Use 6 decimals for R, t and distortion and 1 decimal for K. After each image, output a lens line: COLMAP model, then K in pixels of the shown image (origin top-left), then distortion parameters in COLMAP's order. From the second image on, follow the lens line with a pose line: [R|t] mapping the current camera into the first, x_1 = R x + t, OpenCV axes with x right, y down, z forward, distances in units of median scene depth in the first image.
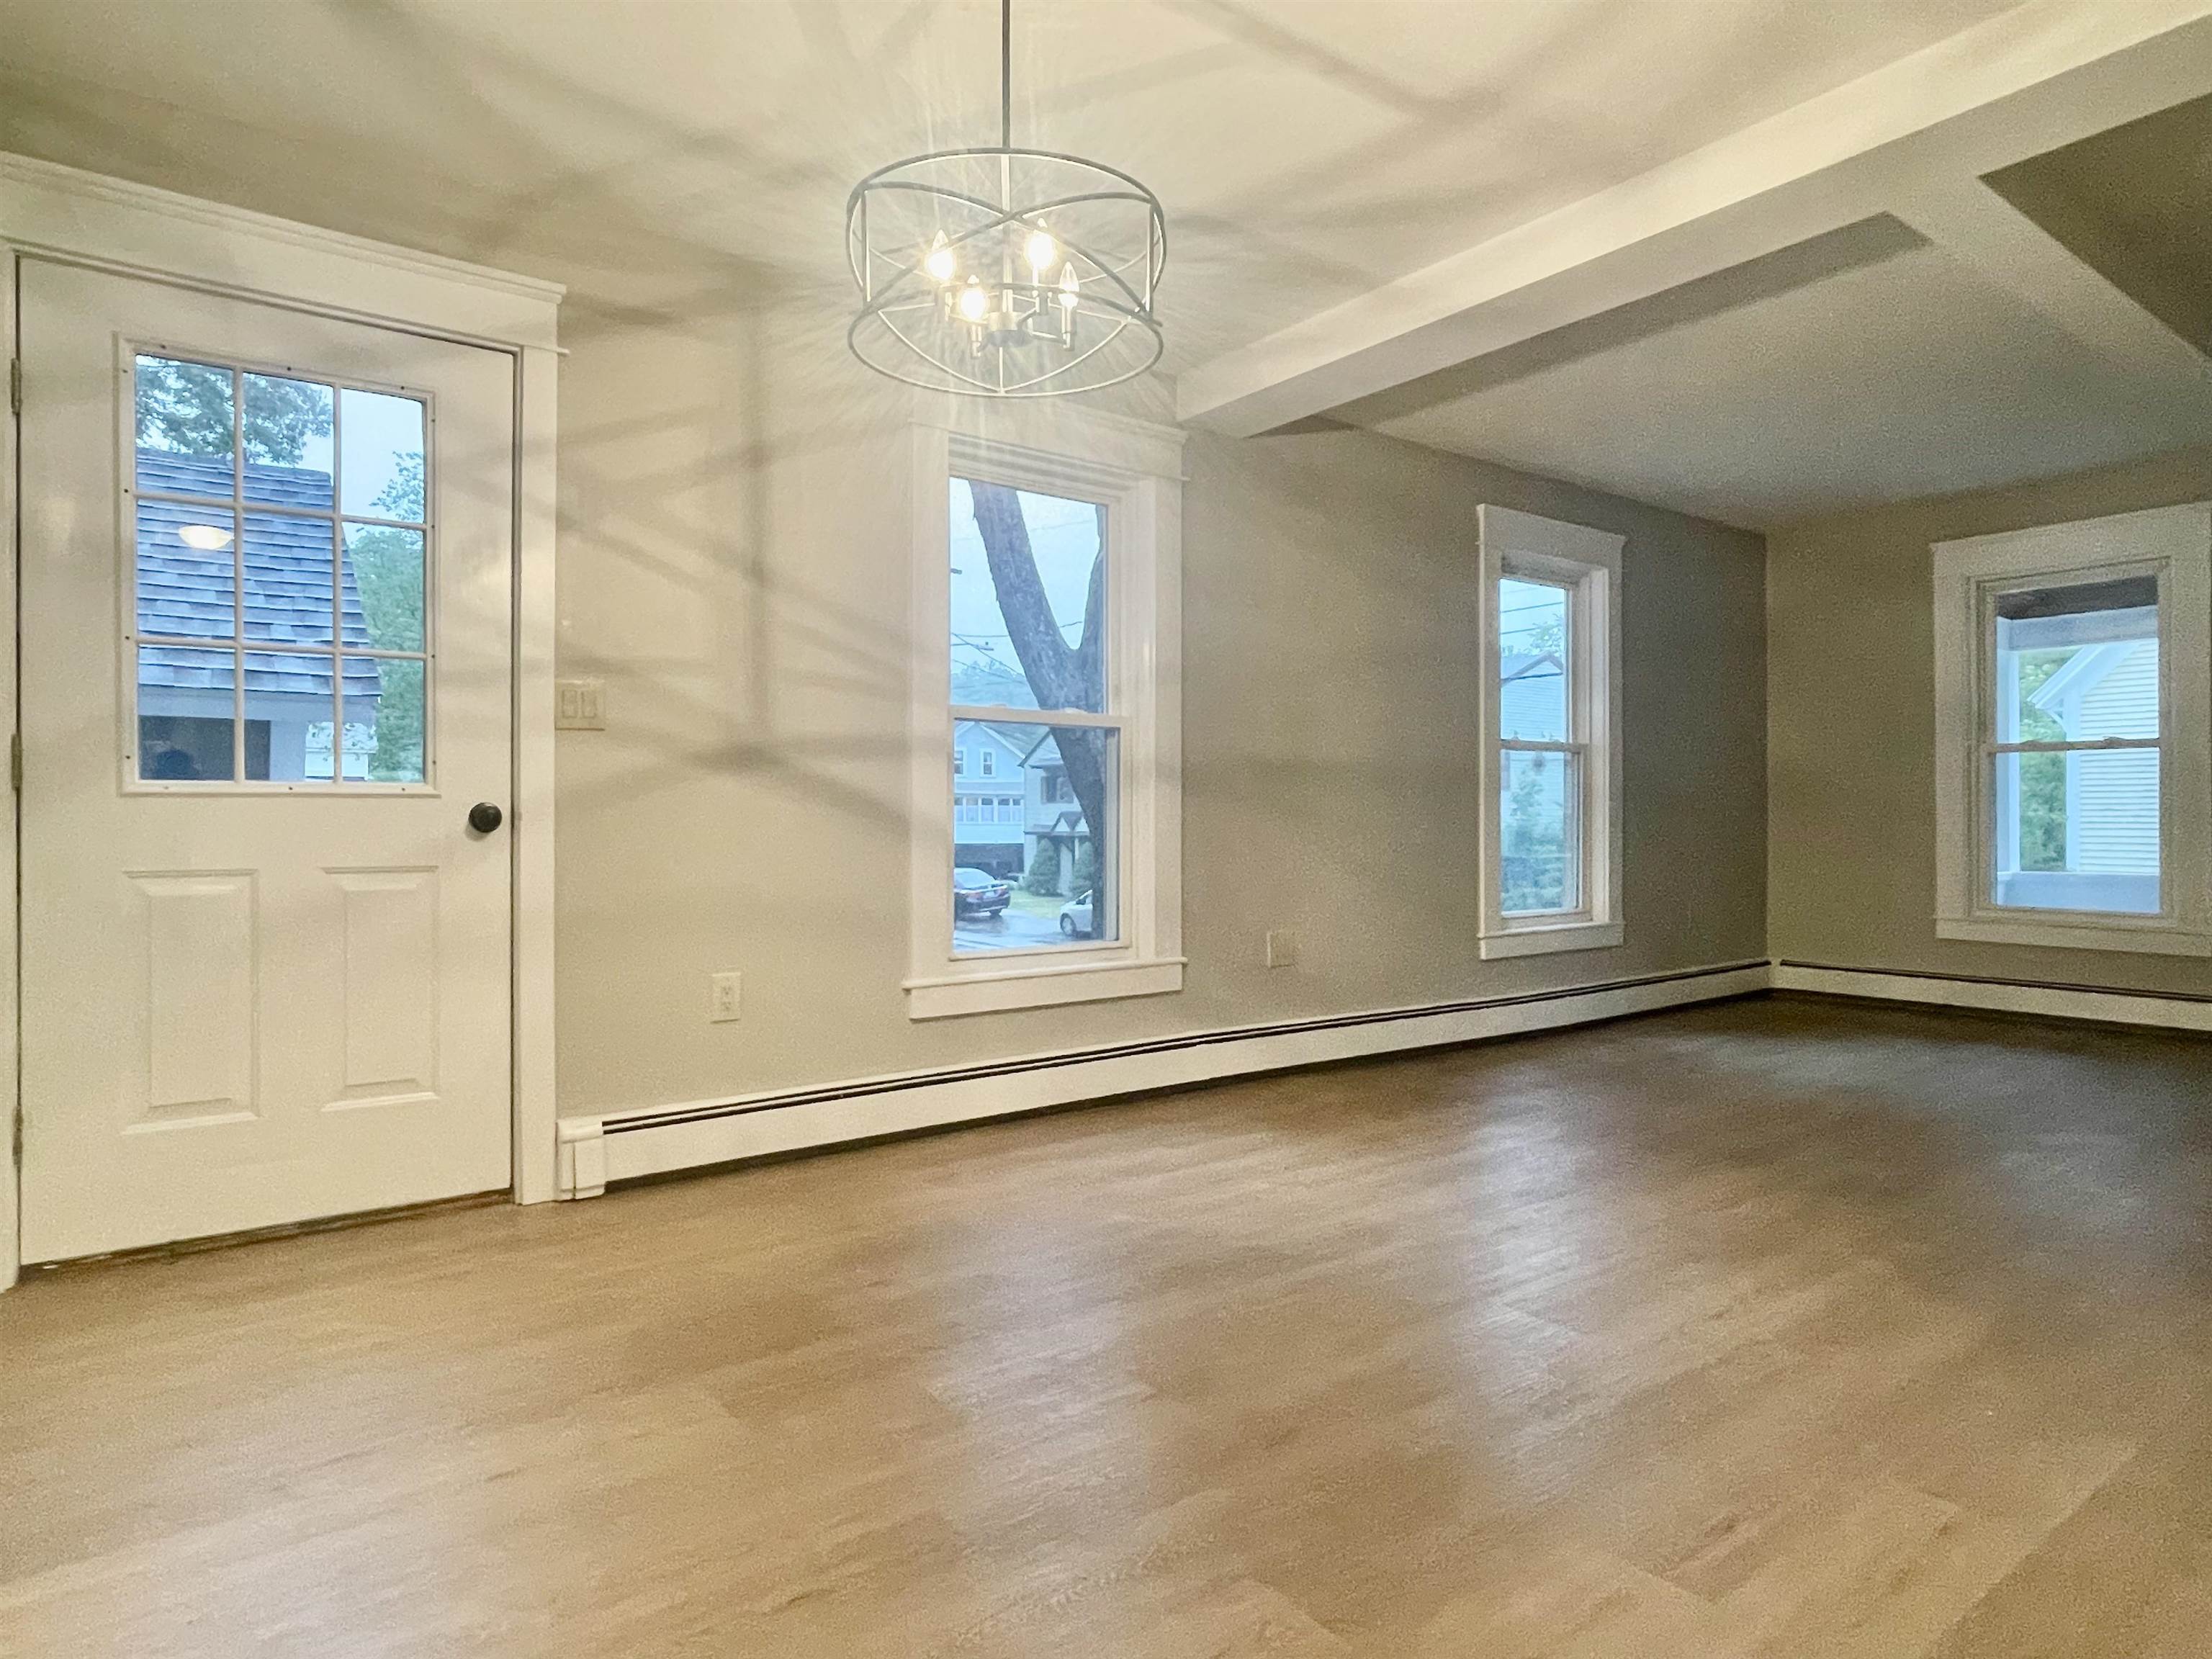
lens RADIAL K [[1265.0, 0, 1106.6], [0, 1265.0, 821.9], [0, 0, 1]] dist [0.000509, -0.006522]
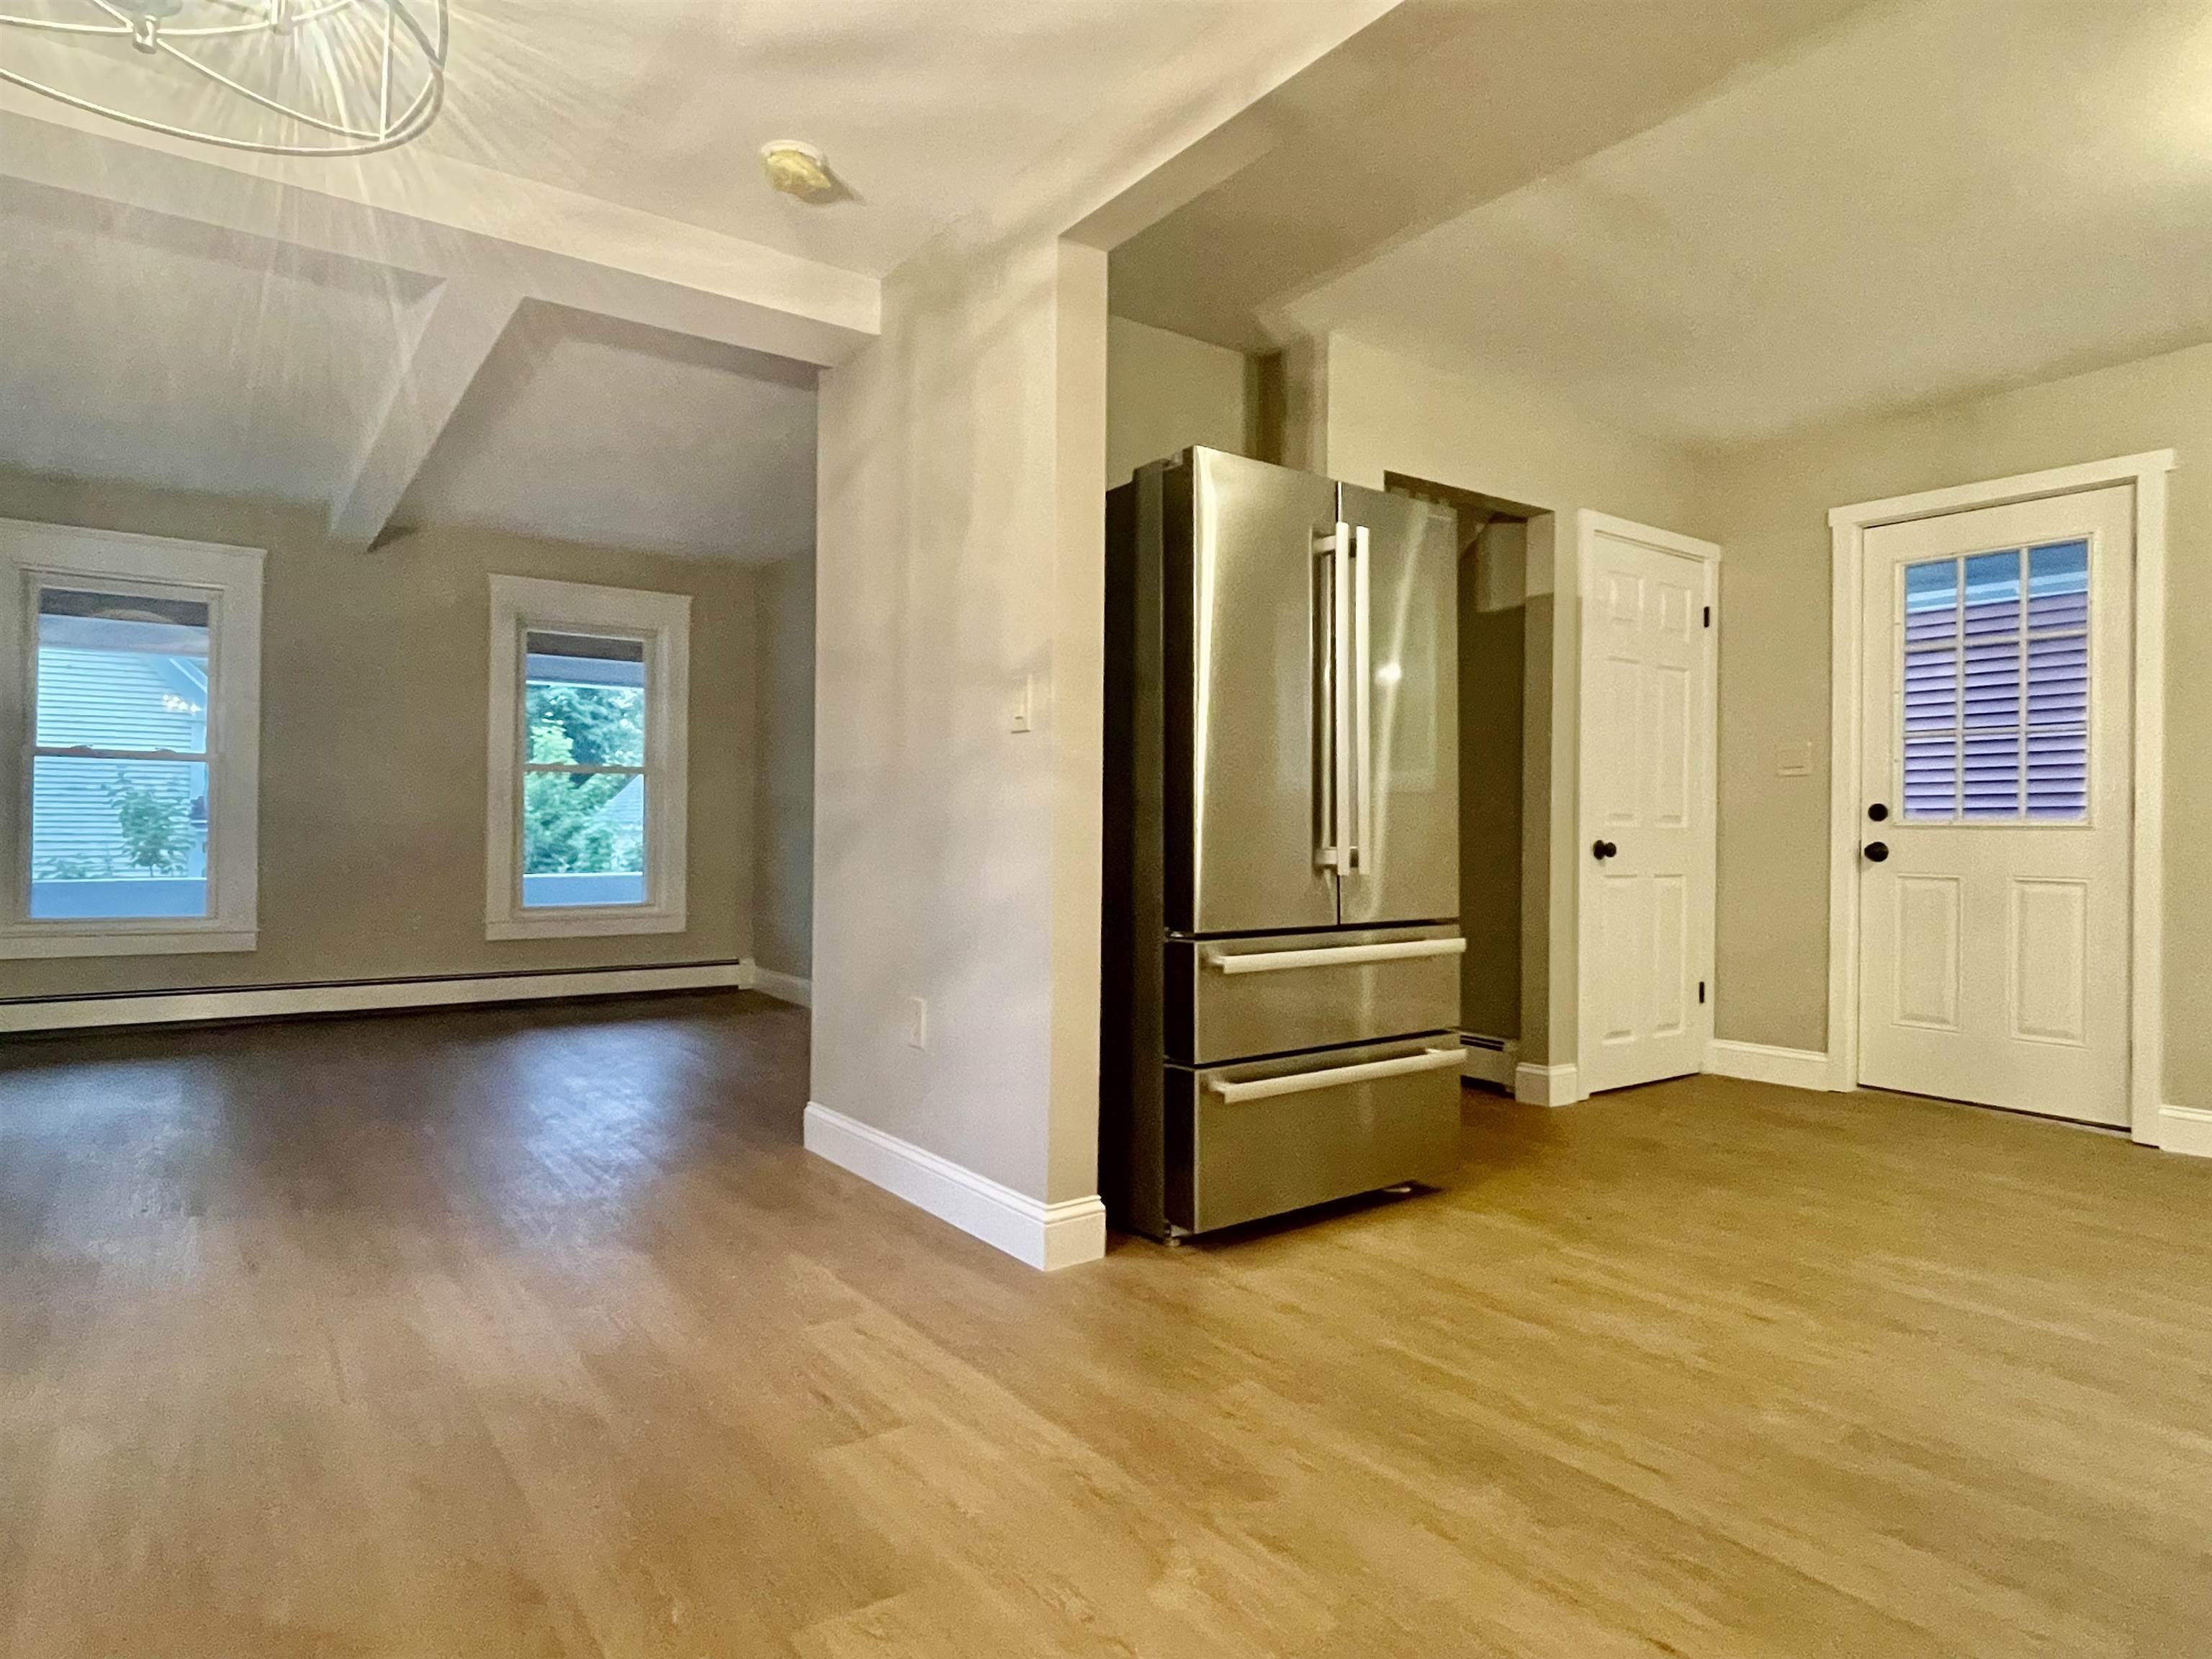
lens RADIAL K [[1265.0, 0, 1100.7], [0, 1265.0, 828.1], [0, 0, 1]] dist [0.000509, -0.006522]
pose [[0.011758, 0.004536, 0.999921, -0.377020], [-0.008517, 0.999954, -0.004436, -0.006748], [-0.999895, -0.008465, 0.011796, 0.338907]]
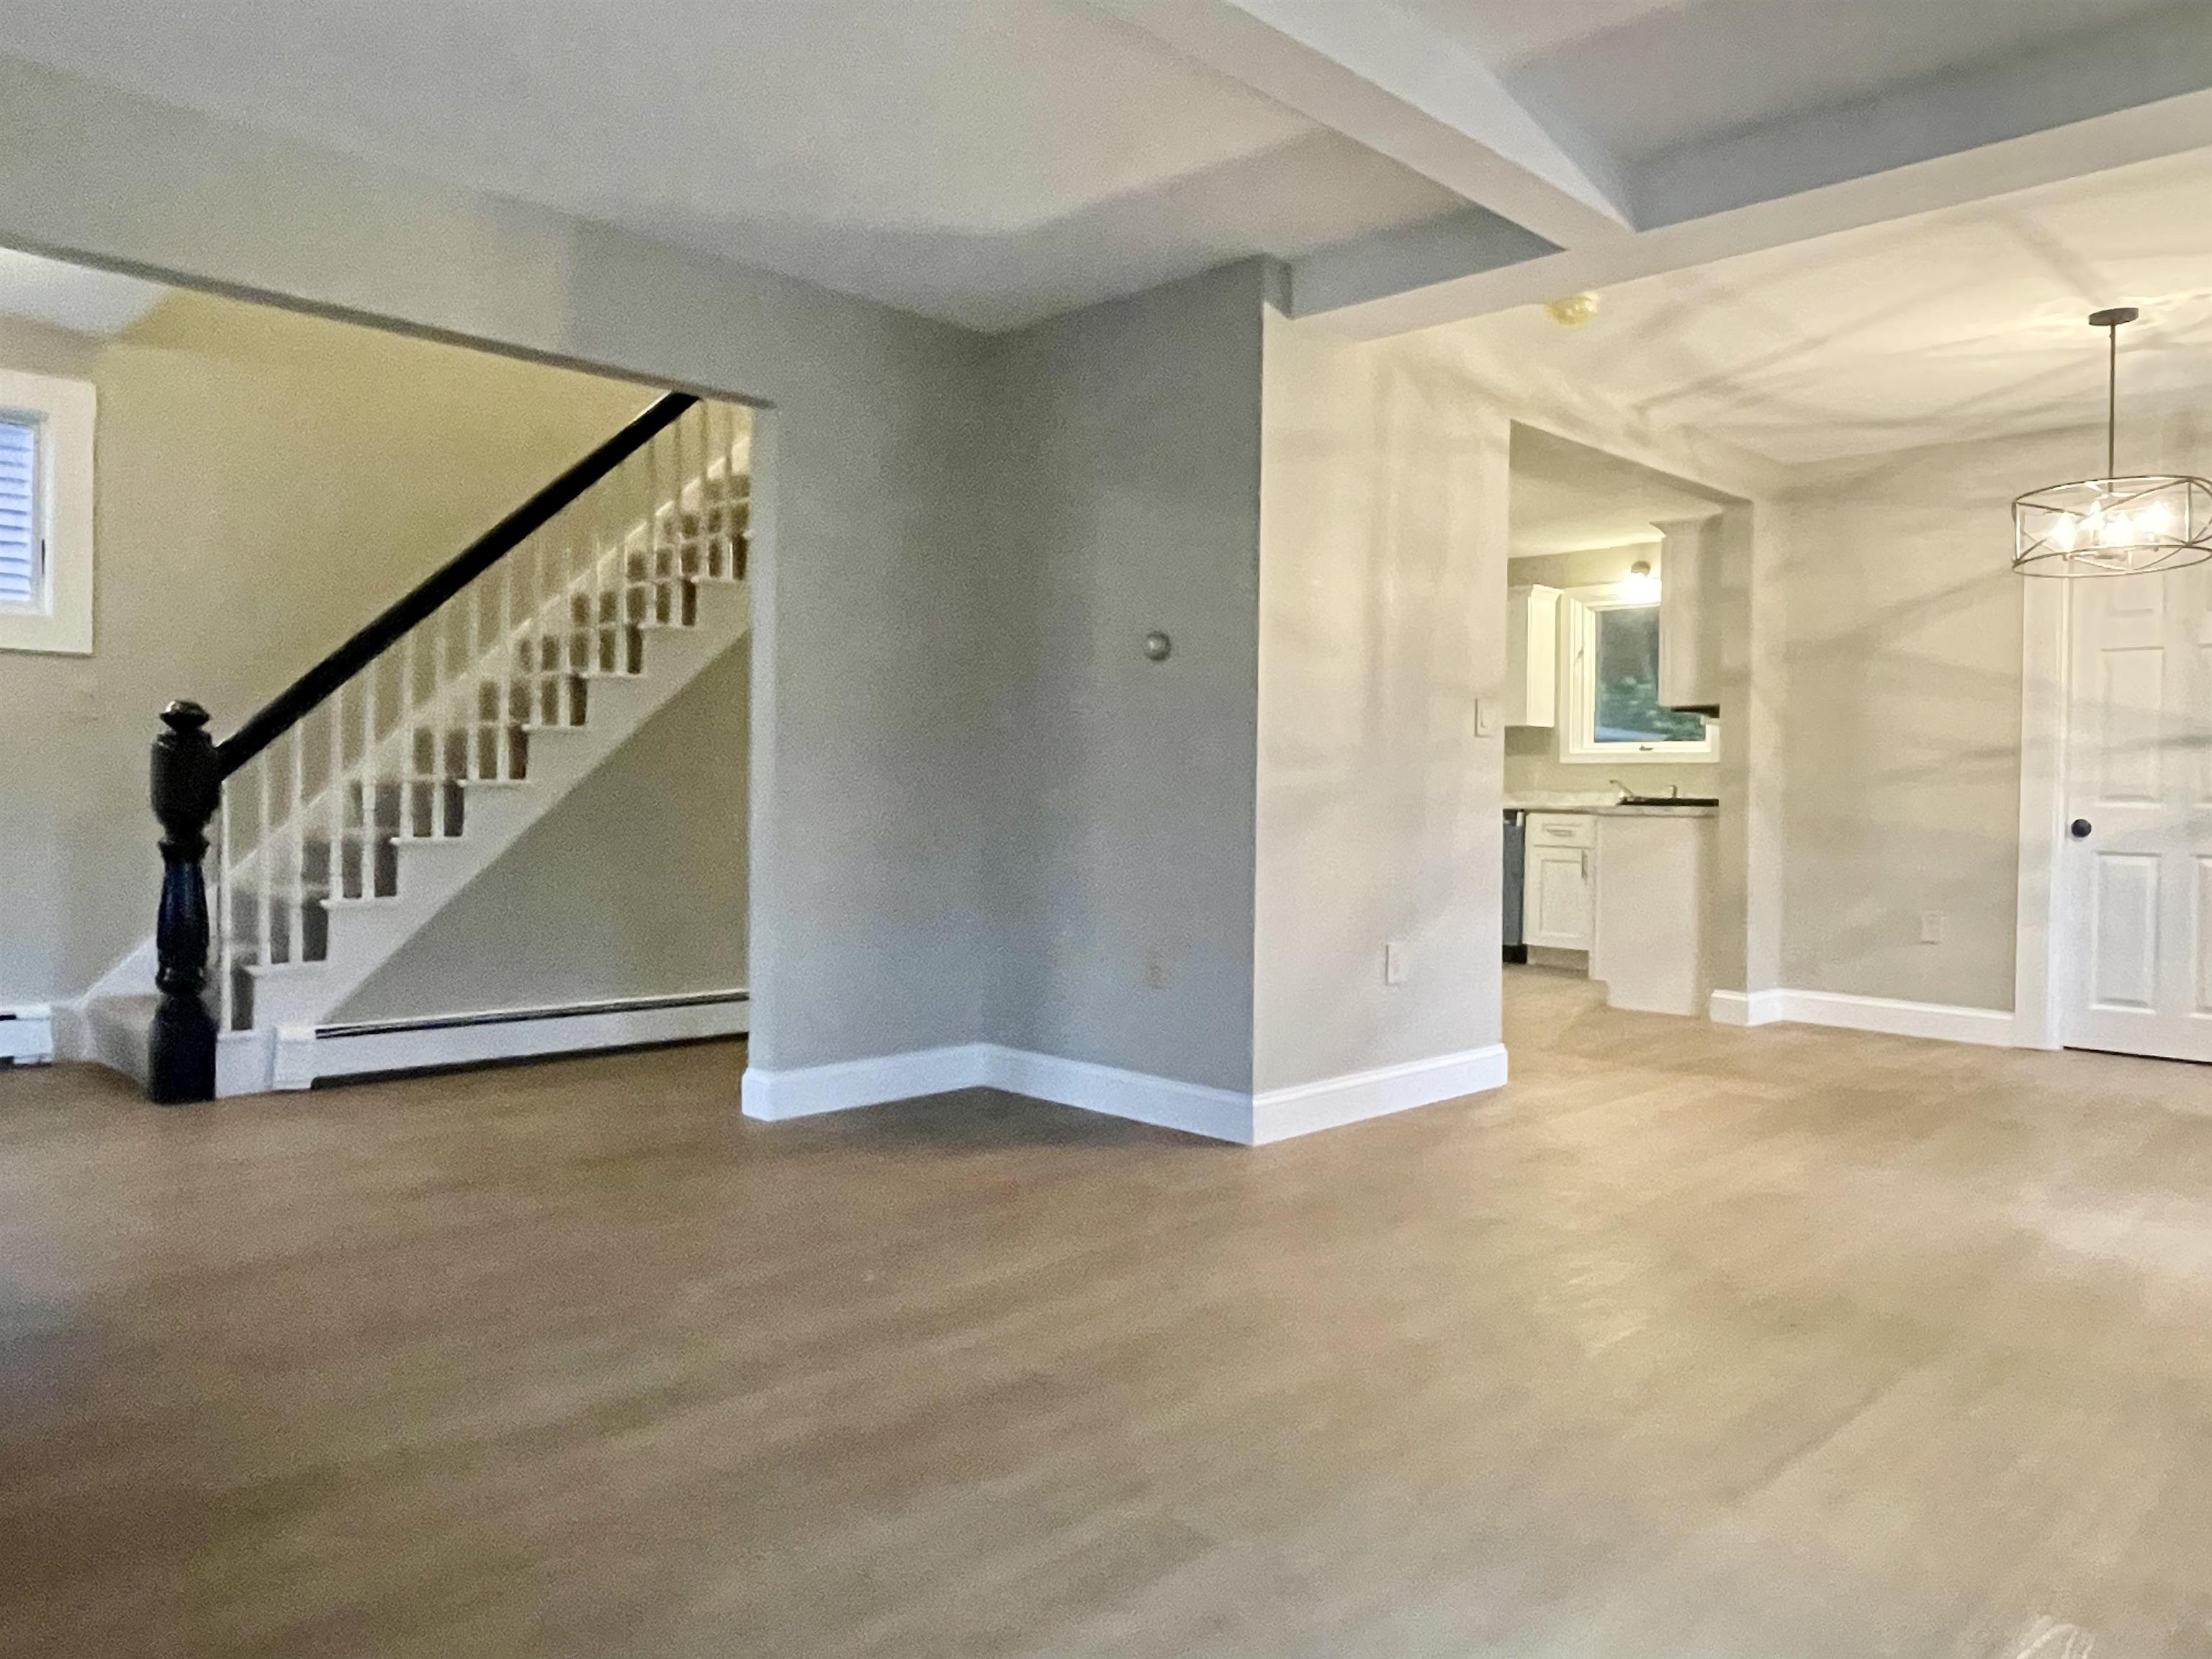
lens RADIAL K [[1545.3, 0, 1107.3], [0, 1545.3, 814.9], [0, 0, 1]] dist [0.024344, -0.041258]
pose [[-0.988229, -0.007076, -0.152819, 1.030162], [-0.009377, 0.999853, 0.014347, -0.016075], [0.152695, 0.015611, -0.988150, 1.826391]]
